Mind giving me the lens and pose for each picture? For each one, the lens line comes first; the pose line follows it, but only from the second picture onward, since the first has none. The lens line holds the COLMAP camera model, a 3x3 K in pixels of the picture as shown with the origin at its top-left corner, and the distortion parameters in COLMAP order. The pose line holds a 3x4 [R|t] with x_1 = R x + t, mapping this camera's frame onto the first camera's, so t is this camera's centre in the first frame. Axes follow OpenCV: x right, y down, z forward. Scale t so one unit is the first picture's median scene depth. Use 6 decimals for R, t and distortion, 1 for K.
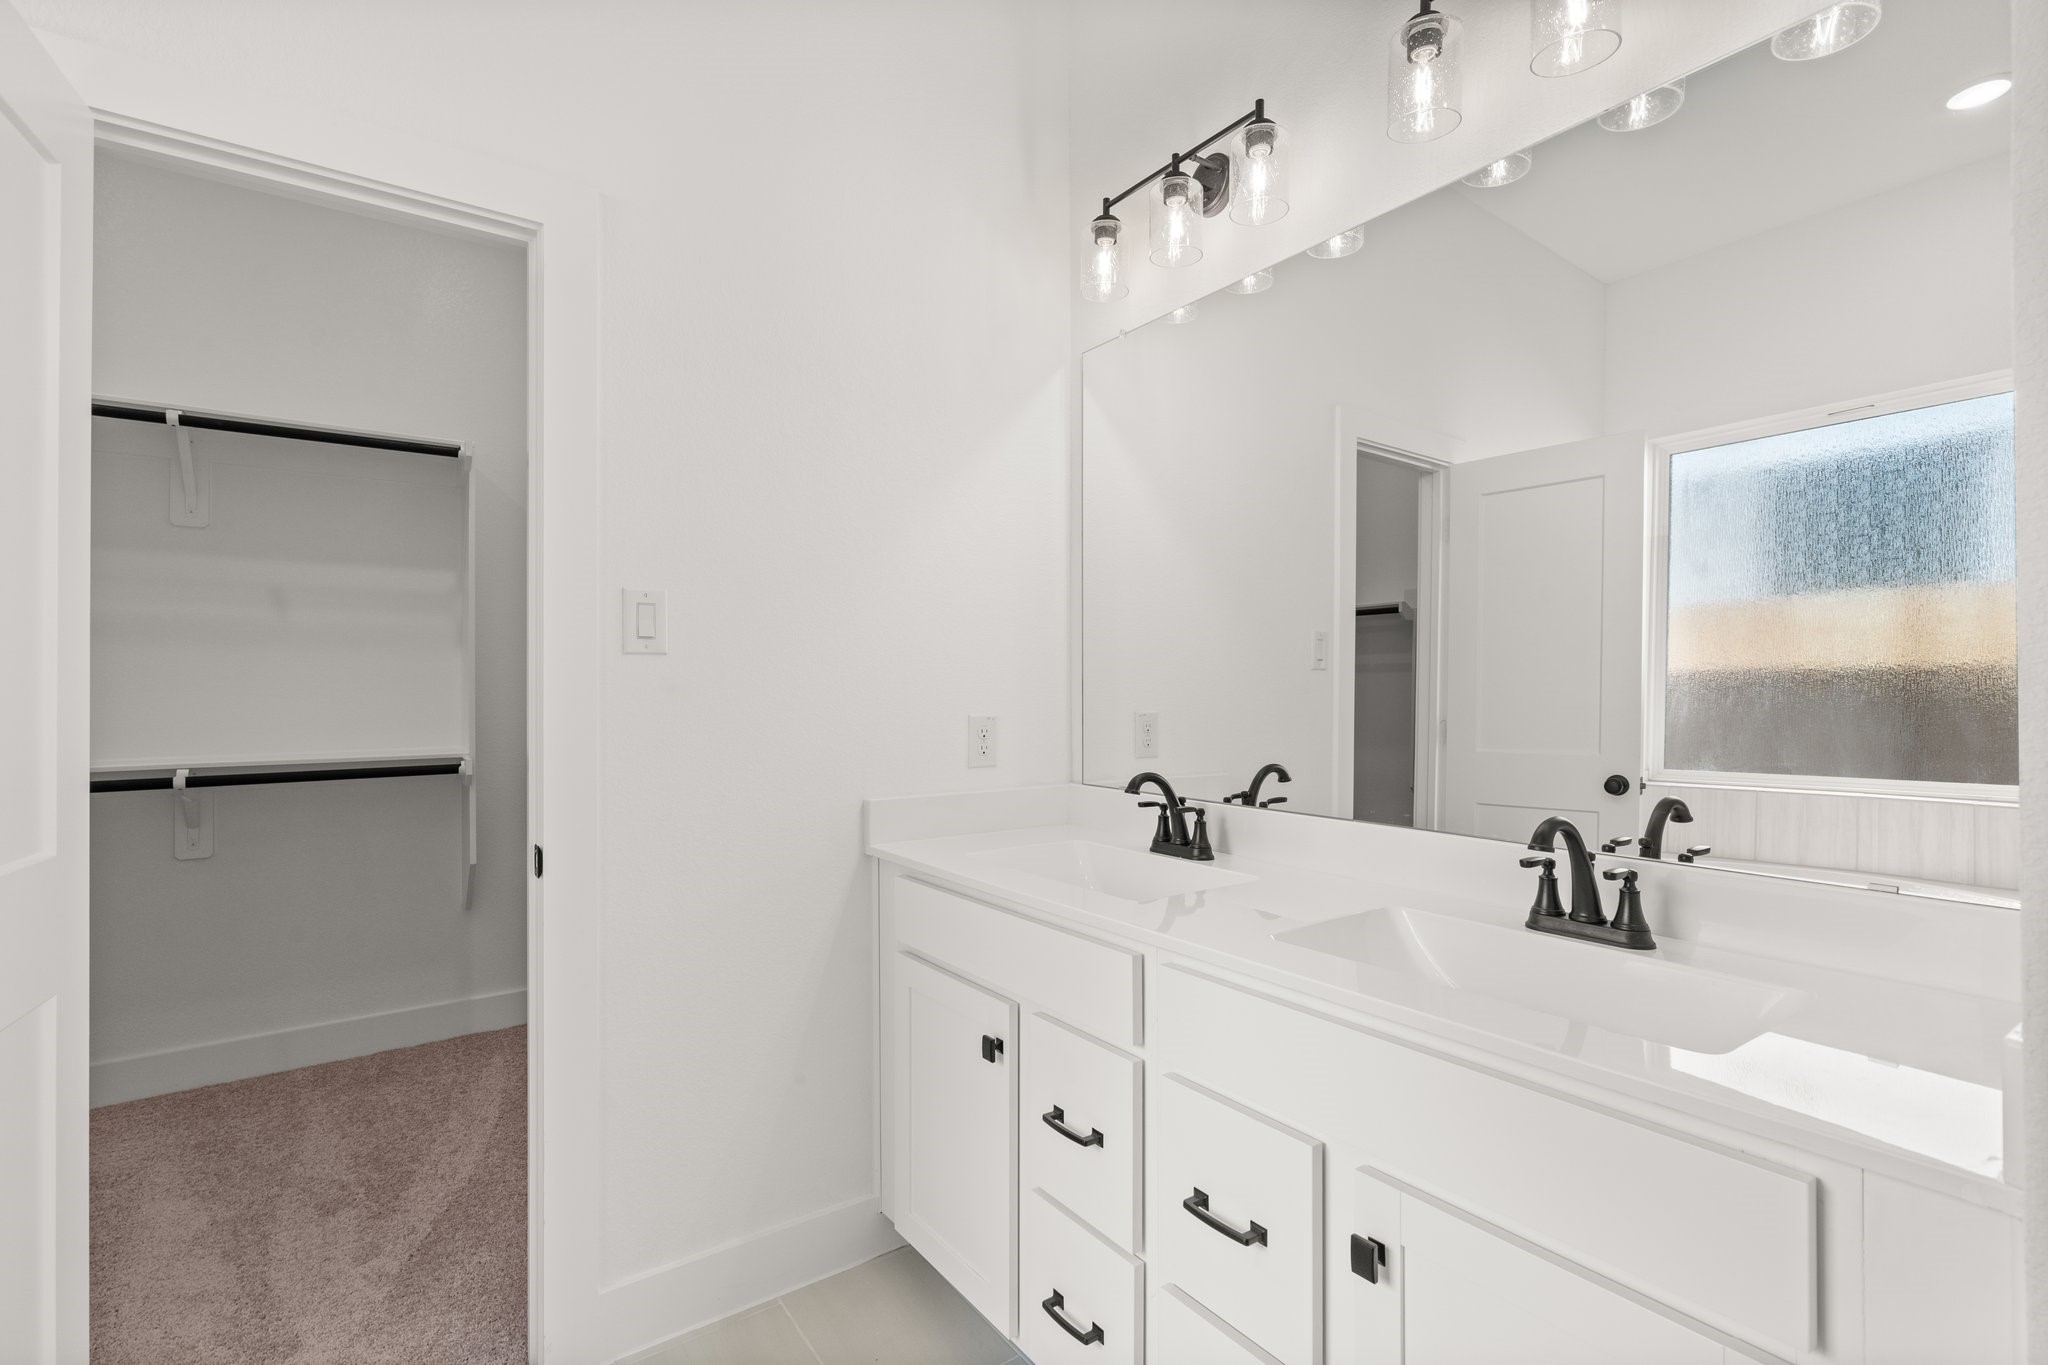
lens RADIAL K [[935.2, 0, 1025.2], [0, 935.2, 698.1], [0, 0, 1]] dist [-0.002244, -0.000416]
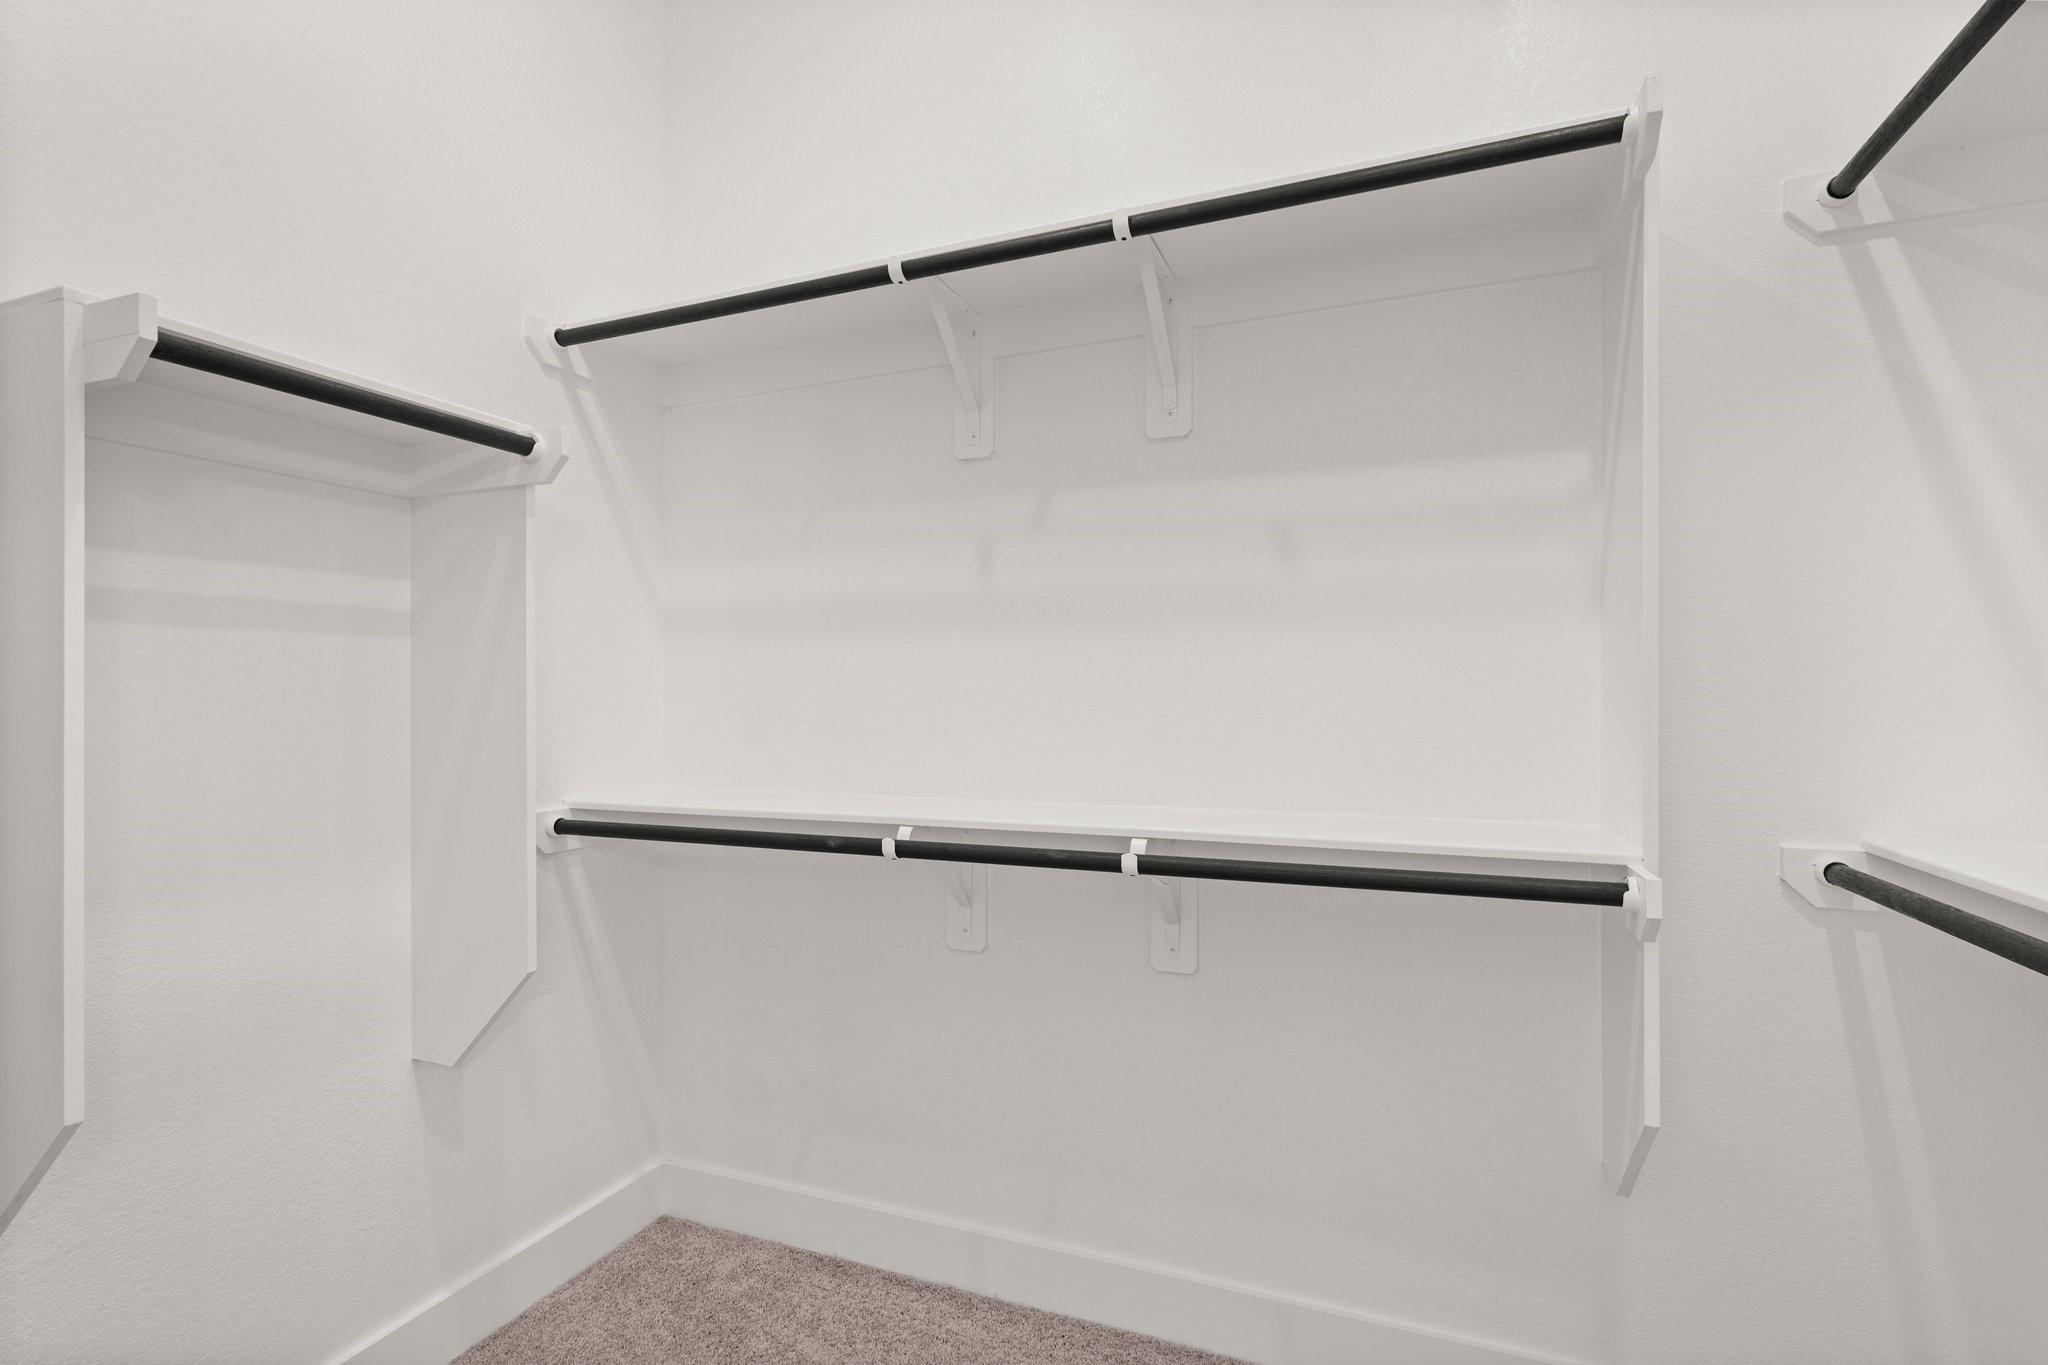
lens RADIAL K [[935.2, 0, 1025.2], [0, 935.2, 698.1], [0, 0, 1]] dist [-0.002244, -0.000416]
pose [[0.531774, 0.000320, -0.846887, -0.408953], [-0.005533, 0.999980, -0.003097, -0.008401], [0.846869, 0.006333, 0.531765, 0.574834]]
